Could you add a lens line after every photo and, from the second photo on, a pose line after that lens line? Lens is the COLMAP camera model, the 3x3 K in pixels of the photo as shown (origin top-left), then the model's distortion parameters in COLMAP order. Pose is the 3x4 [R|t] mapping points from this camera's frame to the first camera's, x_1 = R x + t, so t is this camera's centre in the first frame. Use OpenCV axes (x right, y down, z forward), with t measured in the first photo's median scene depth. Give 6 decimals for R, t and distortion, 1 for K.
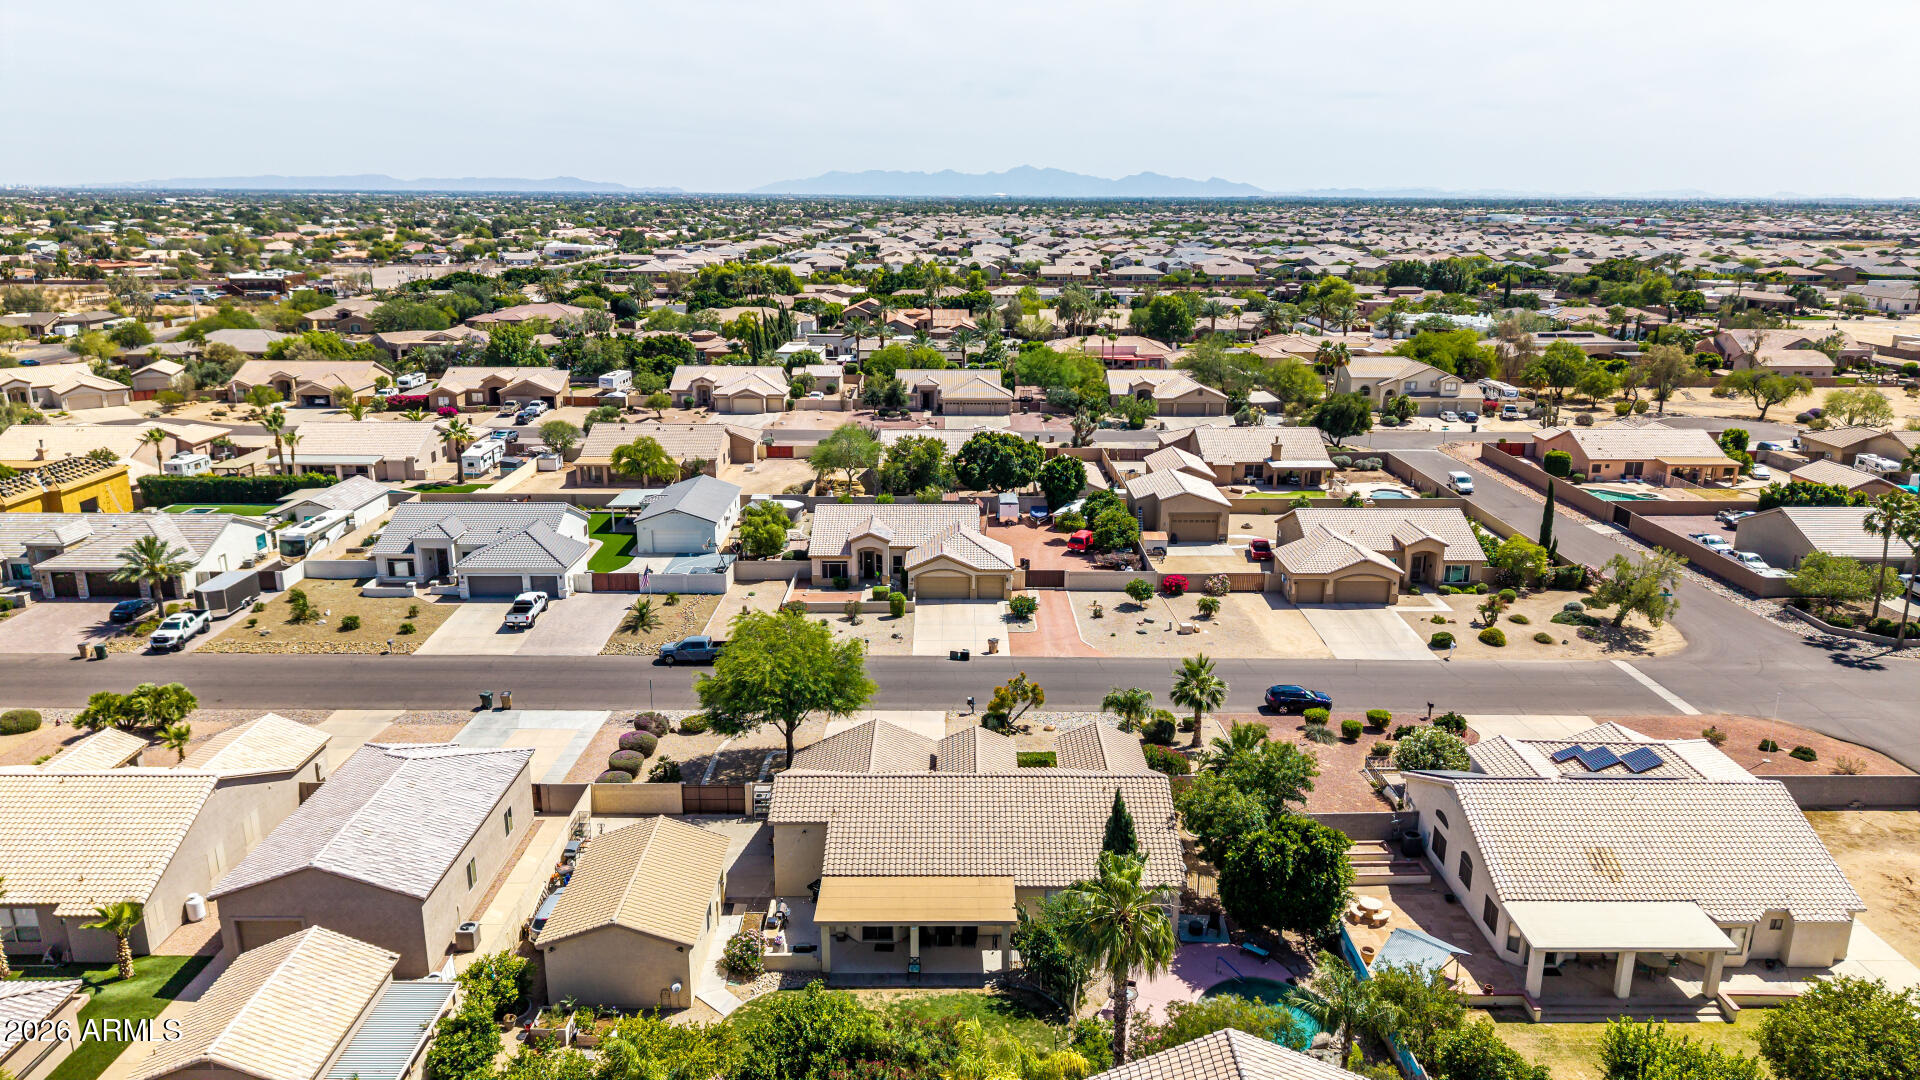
lens RADIAL K [[1274.3, 0, 963.3], [0, 1274.3, 541.9], [0, 0, 1]] dist [0.039749, -0.042925]
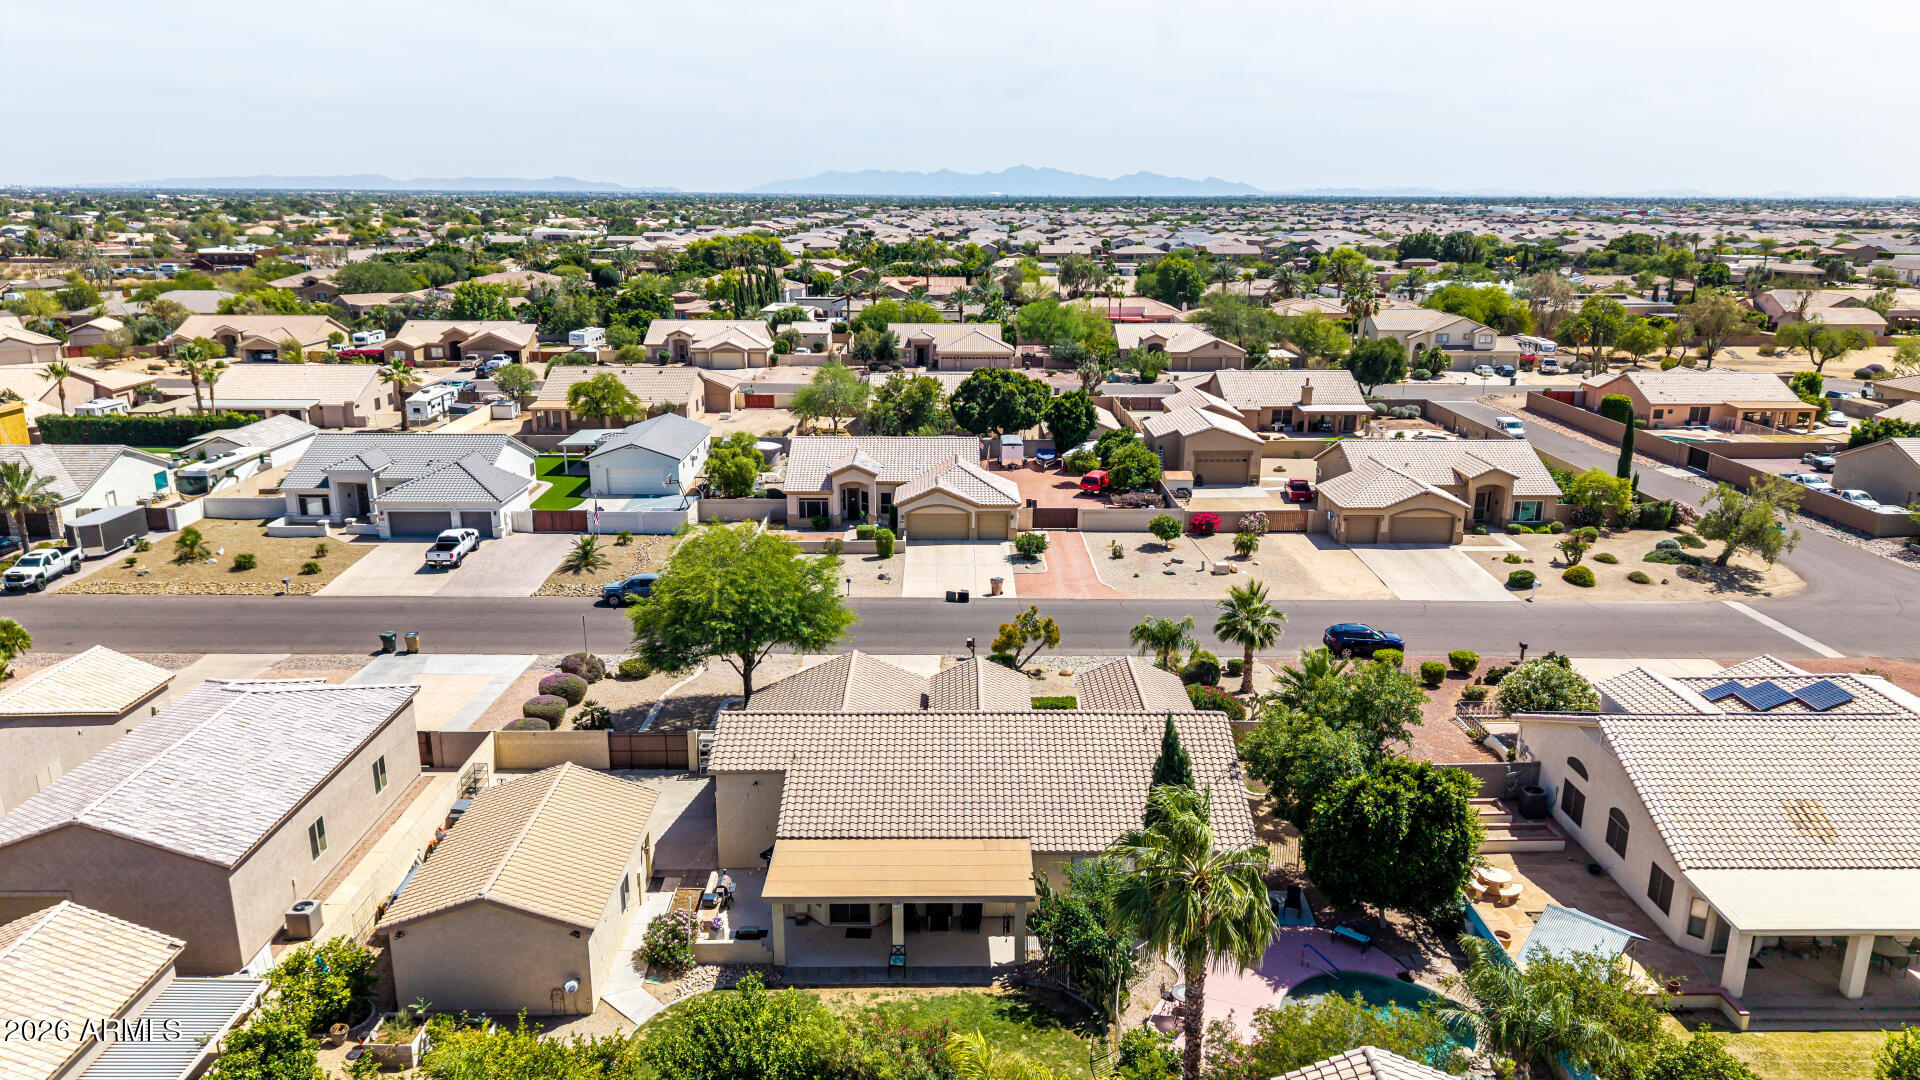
lens RADIAL K [[1274.3, 0, 963.2], [0, 1274.3, 544.7], [0, 0, 1]] dist [0.039749, -0.042925]
pose [[0.999997, -0.001118, 0.002266, -0.000789], [0.001112, 0.999996, 0.002441, 0.046363], [-0.002269, -0.002439, 0.999994, 0.132069]]
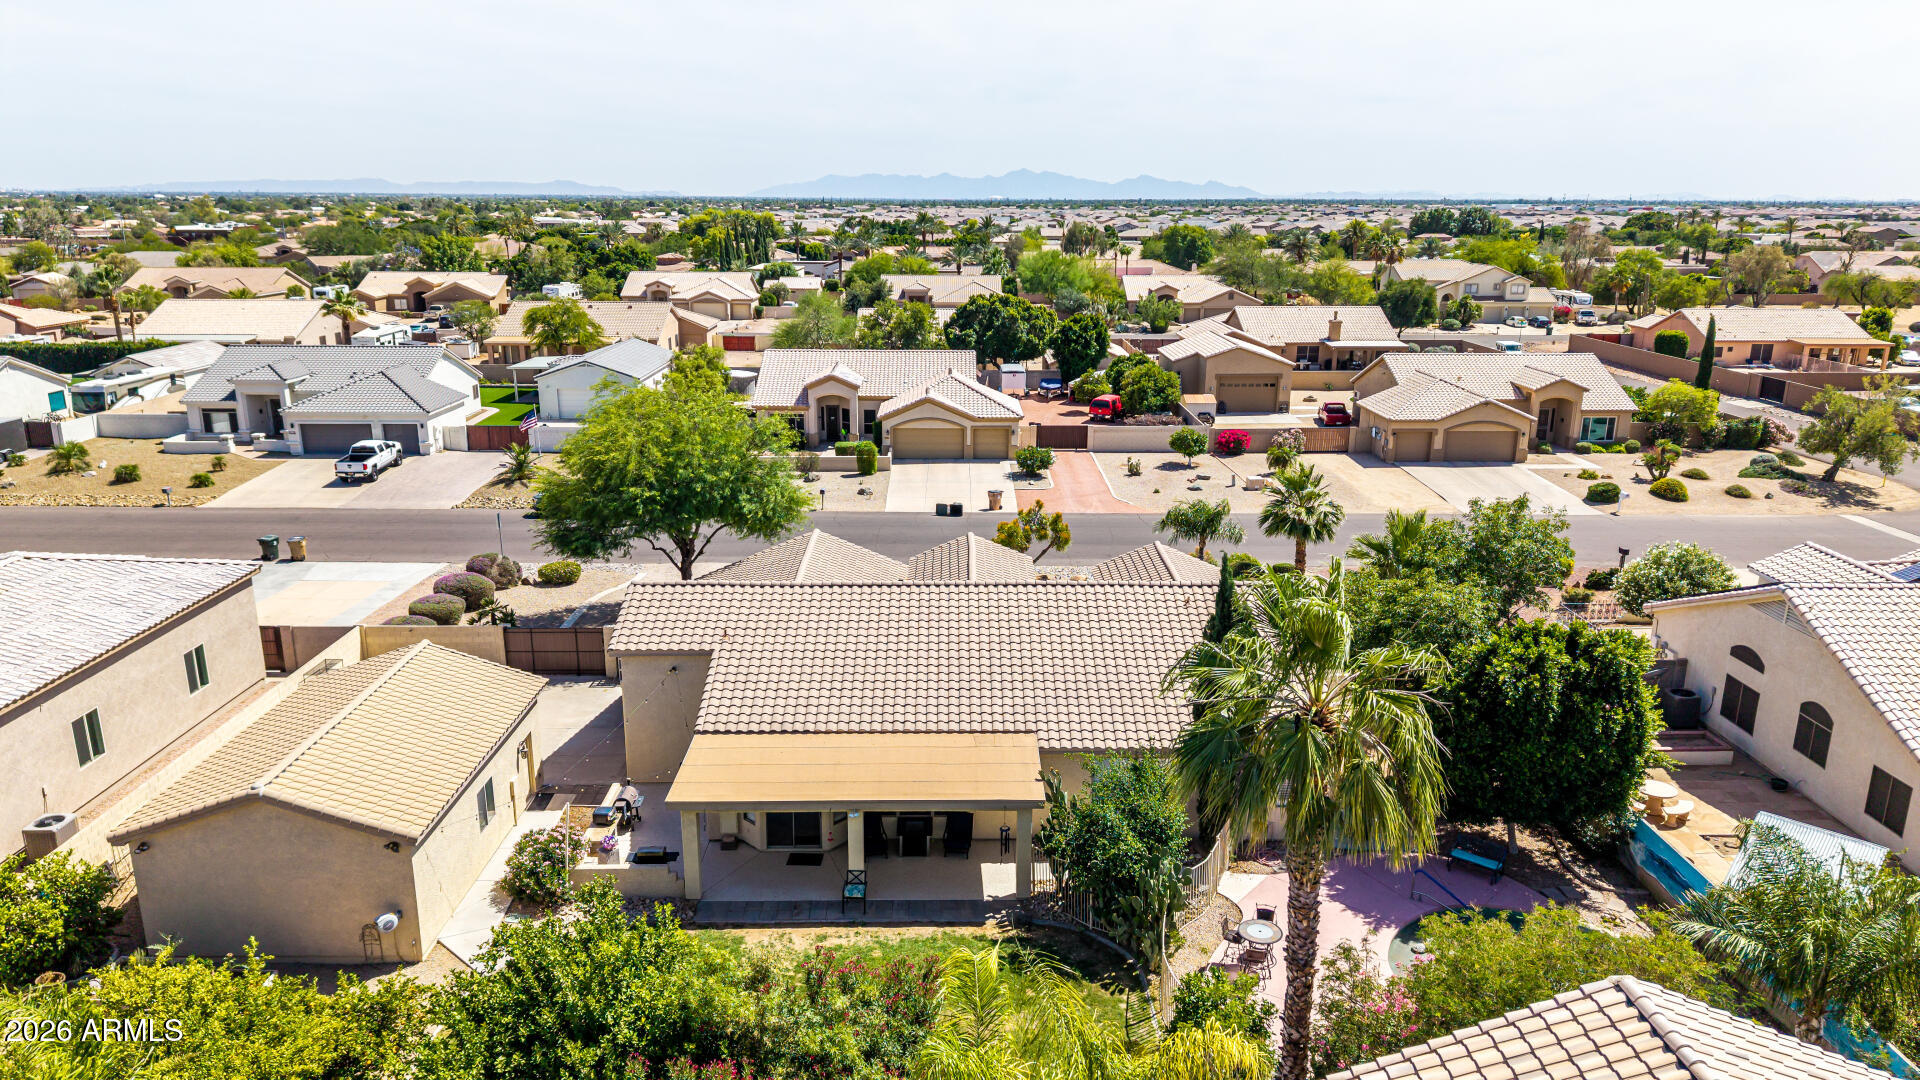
lens RADIAL K [[1274.3, 0, 962.9], [0, 1274.3, 547.2], [0, 0, 1]] dist [0.039749, -0.042925]
pose [[0.999998, -0.000975, 0.001446, 0.003436], [0.000972, 0.999998, 0.001652, 0.096758], [-0.001448, -0.001651, 0.999998, 0.237877]]
